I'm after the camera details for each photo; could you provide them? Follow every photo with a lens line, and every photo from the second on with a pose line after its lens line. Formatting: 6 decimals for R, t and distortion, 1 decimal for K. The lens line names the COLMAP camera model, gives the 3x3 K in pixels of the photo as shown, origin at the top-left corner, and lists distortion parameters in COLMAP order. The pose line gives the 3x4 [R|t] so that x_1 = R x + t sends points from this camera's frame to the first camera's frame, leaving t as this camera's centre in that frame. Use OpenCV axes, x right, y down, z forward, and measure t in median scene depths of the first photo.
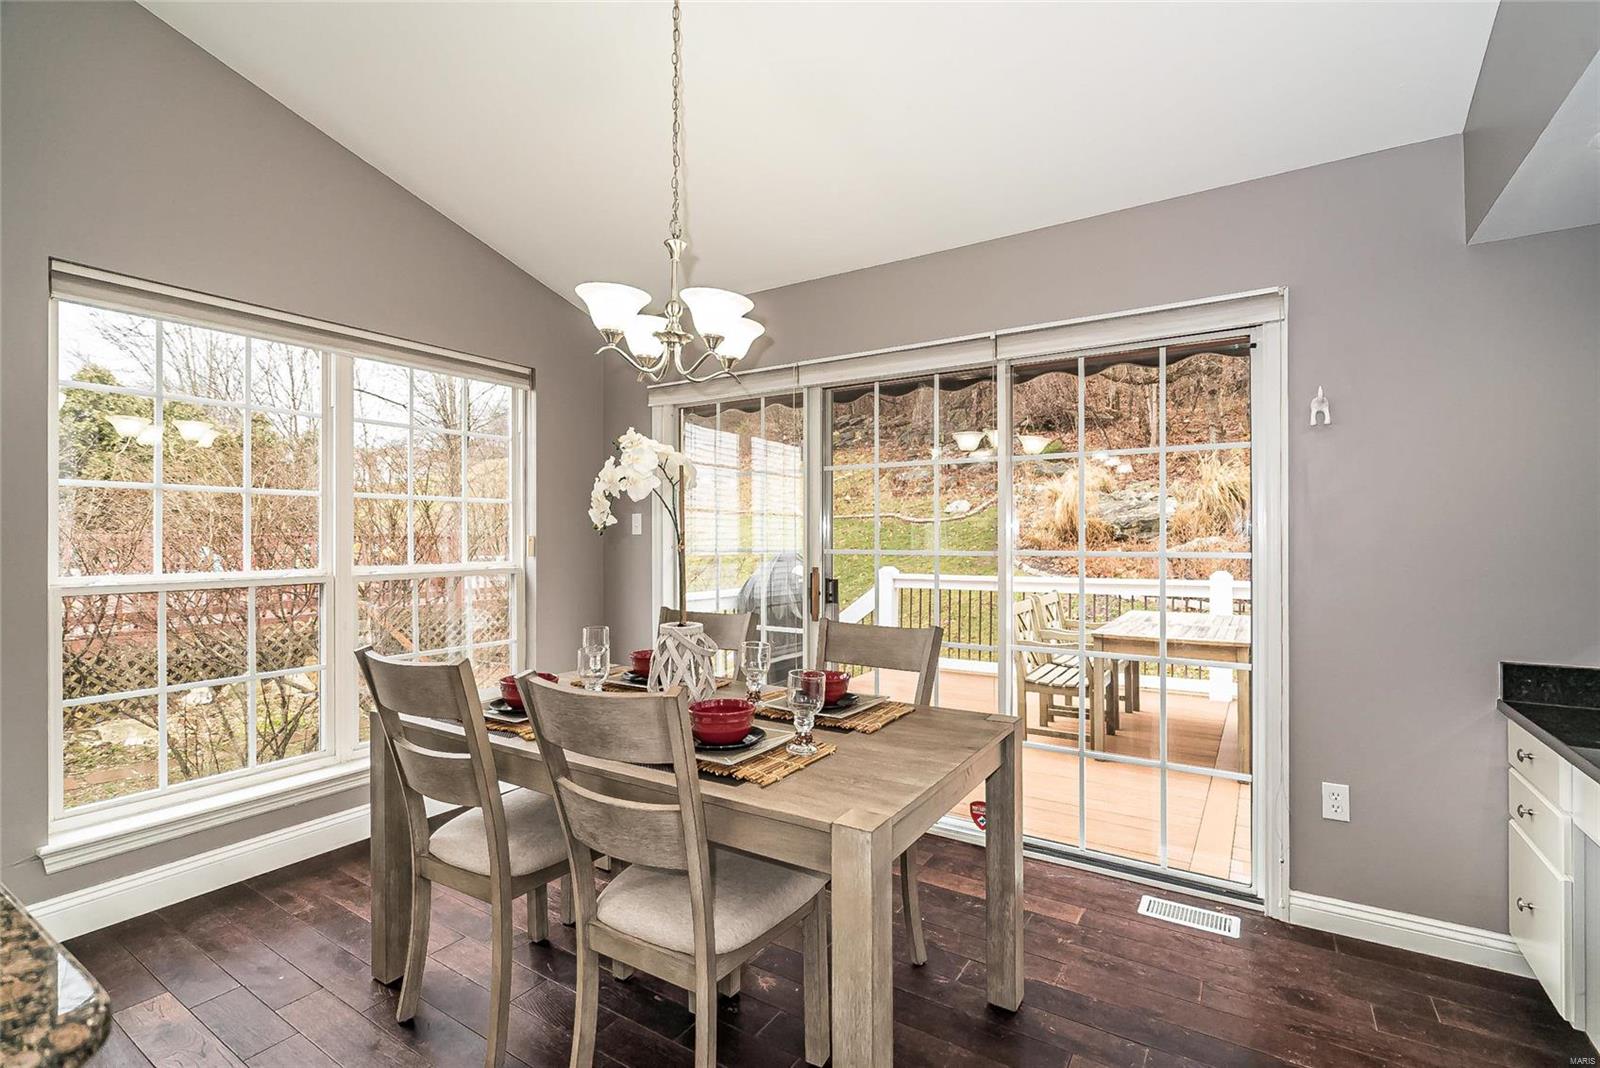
lens RADIAL K [[724.2, 0, 772.1], [0, 724.2, 537.5], [0, 0, 1]] dist [-0.001605, 0.000183]
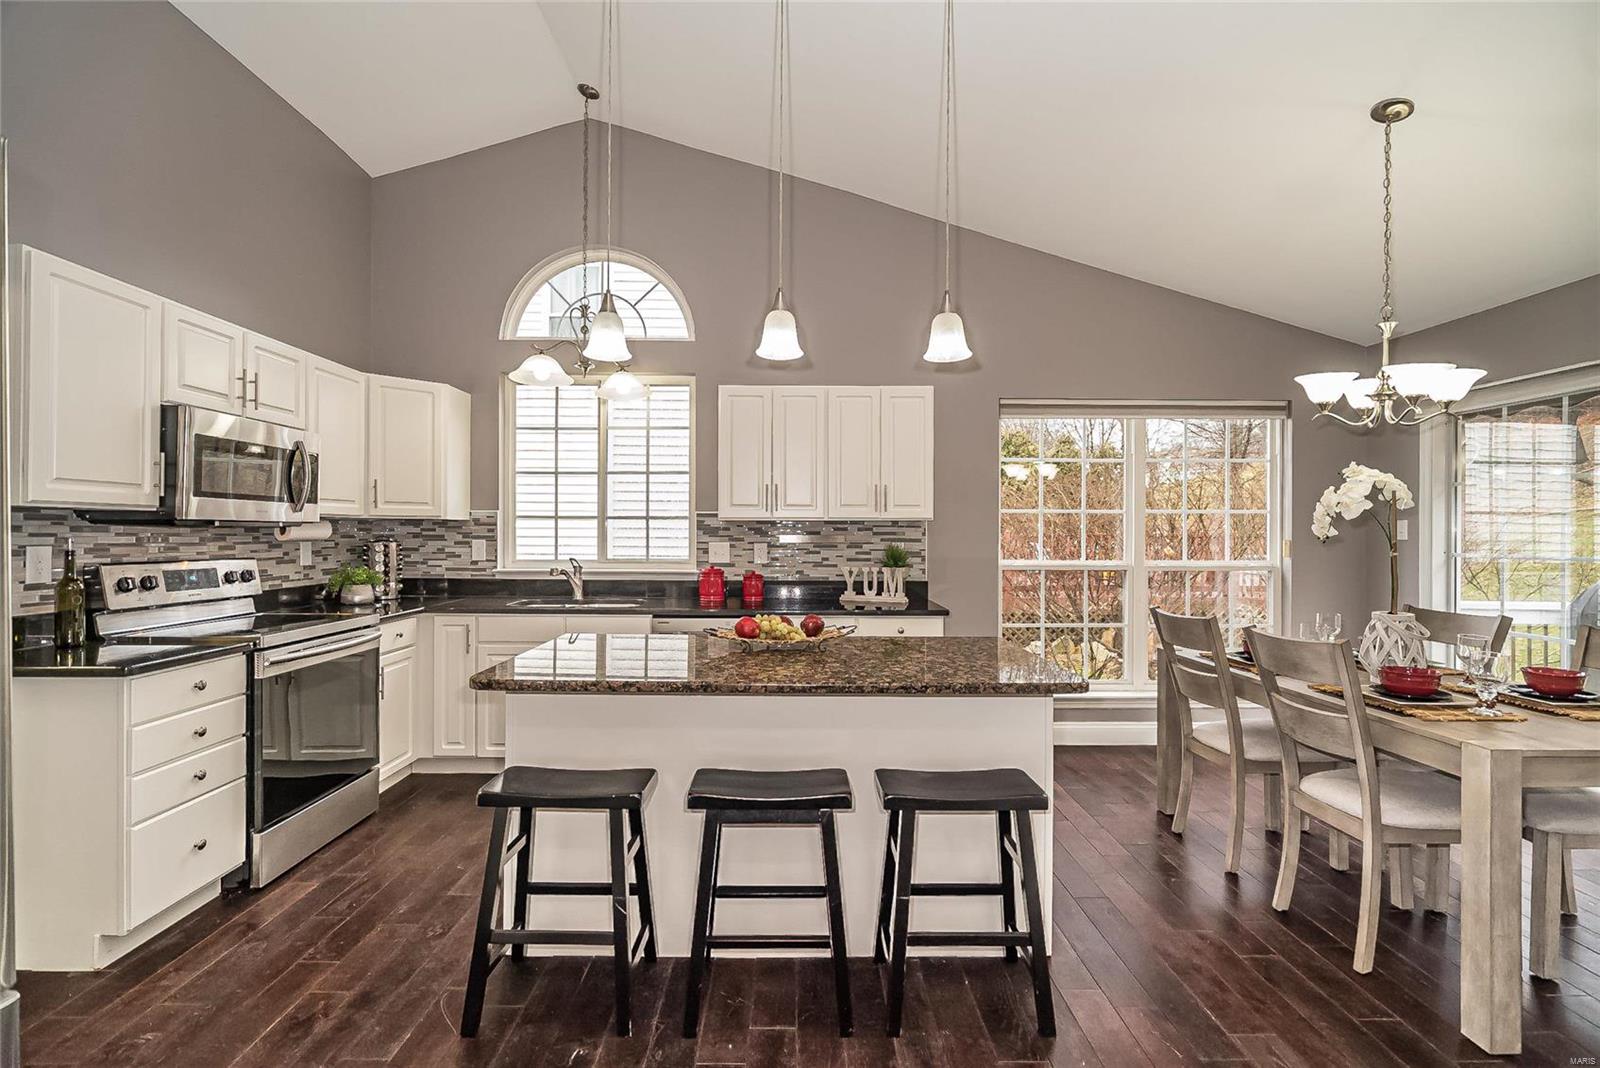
lens RADIAL K [[720.4, 0, 800.0], [0, 720.4, 534.0], [0, 0, 1]] dist [-0.002862, 0.000062]
pose [[0.574183, 0.005645, -0.818708, 0.327861], [-0.005656, 0.999980, 0.002929, -0.020385], [0.818708, 0.002949, 0.574203, -0.627772]]
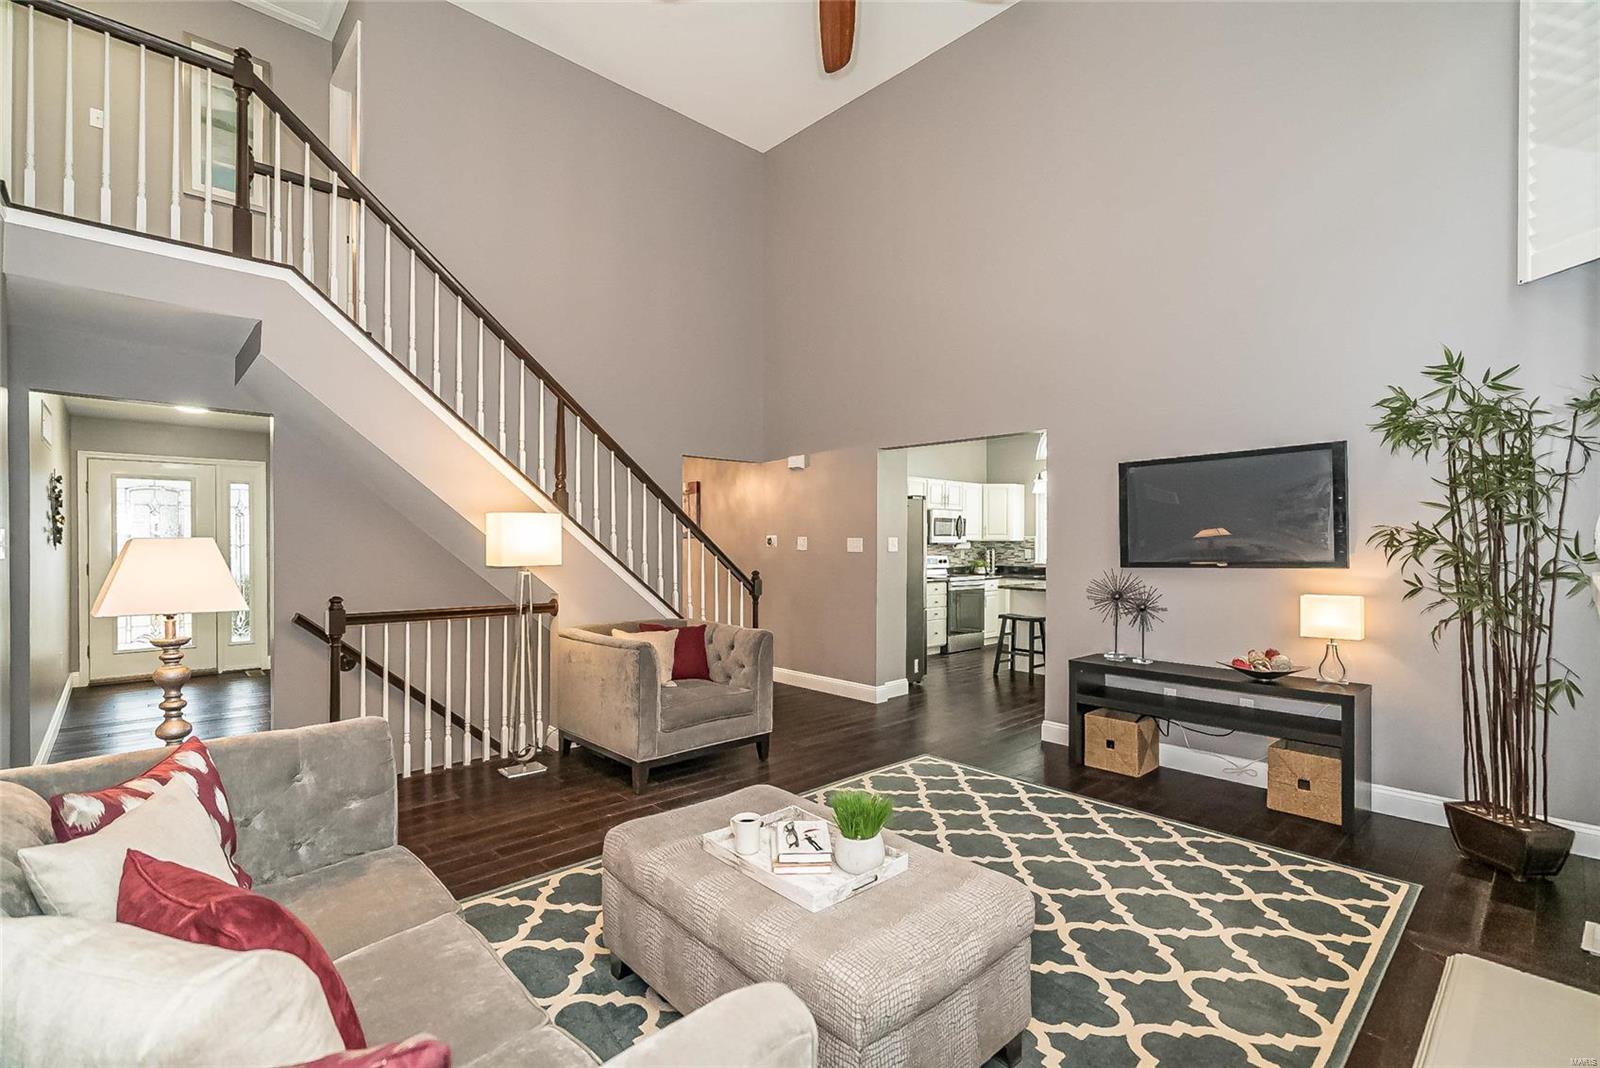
lens RADIAL K [[725.8, 0, 799.5], [0, 725.8, 538.8], [0, 0, 1]] dist [-0.002458, 0.000310]
pose [[-0.218091, -0.001433, -0.975927, 3.034789], [-0.000776, 0.999999, -0.001295, -0.054348], [0.975928, 0.000474, -0.218092, -0.612032]]
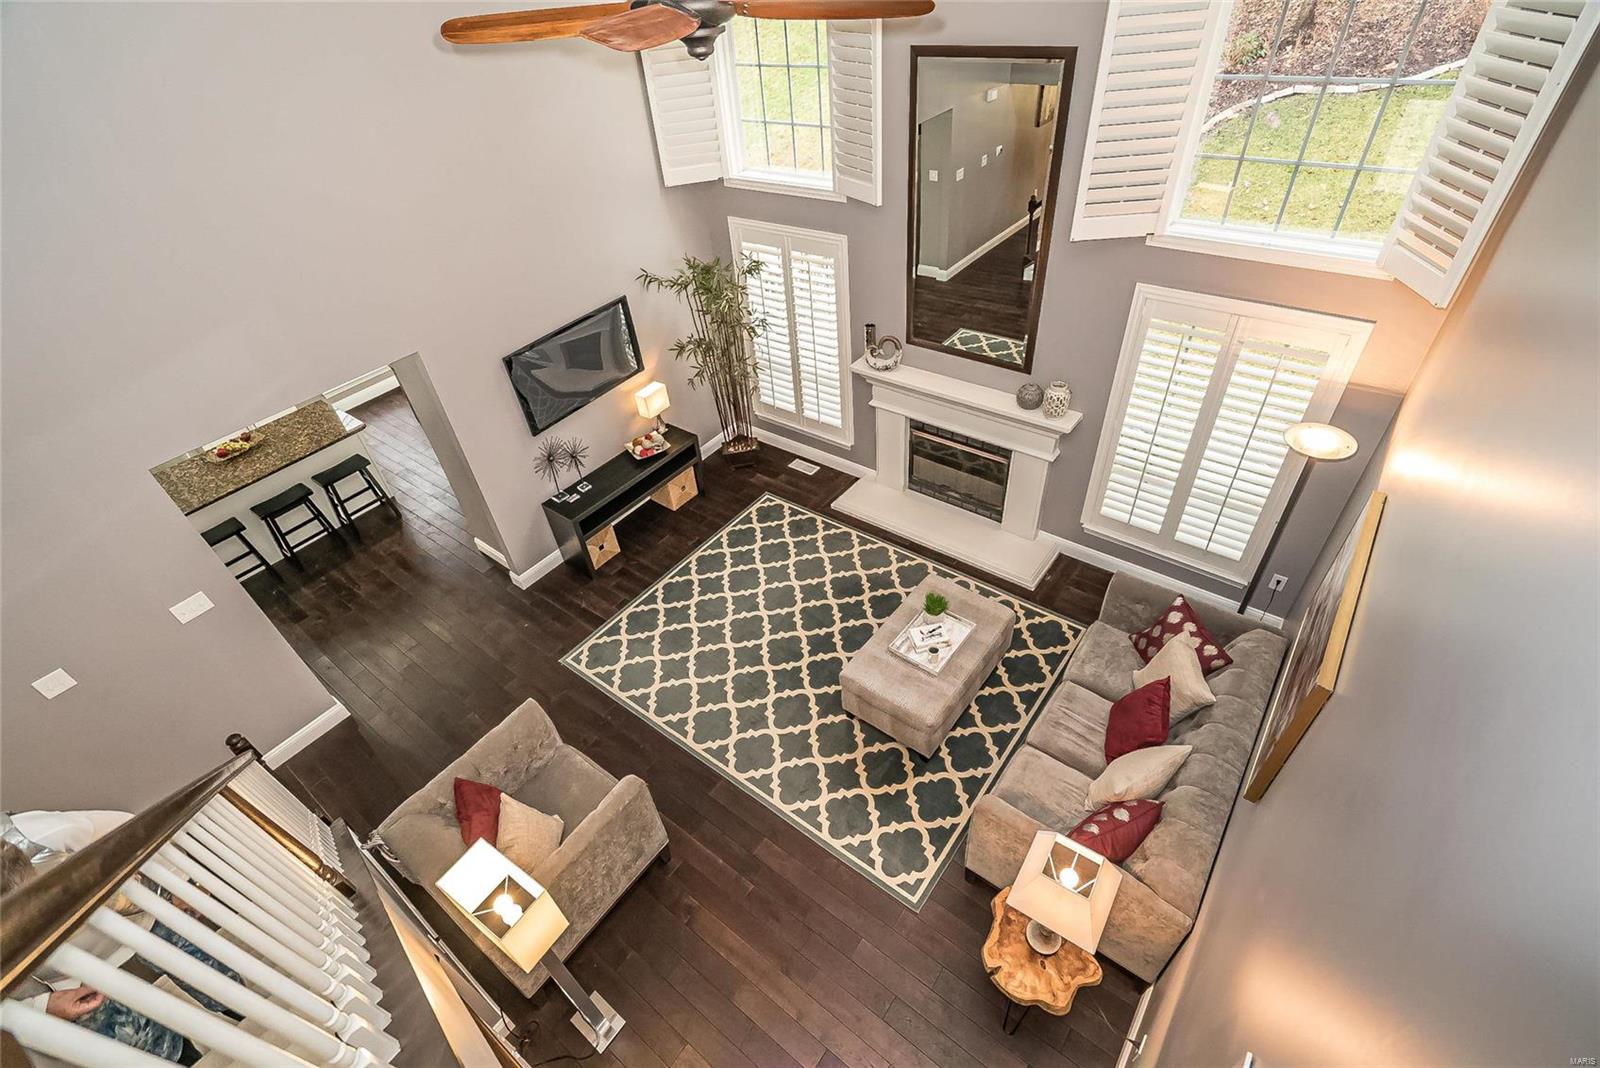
lens RADIAL K [[720.4, 0, 800.0], [0, 720.4, 534.0], [0, 0, 1]] dist [-0.002862, 0.000062]
pose [[0.995621, -0.018898, -0.091553, 1.897442], [0.074316, 0.754123, 0.652514, -1.343471], [0.056711, -0.656461, 0.752225, -2.291917]]
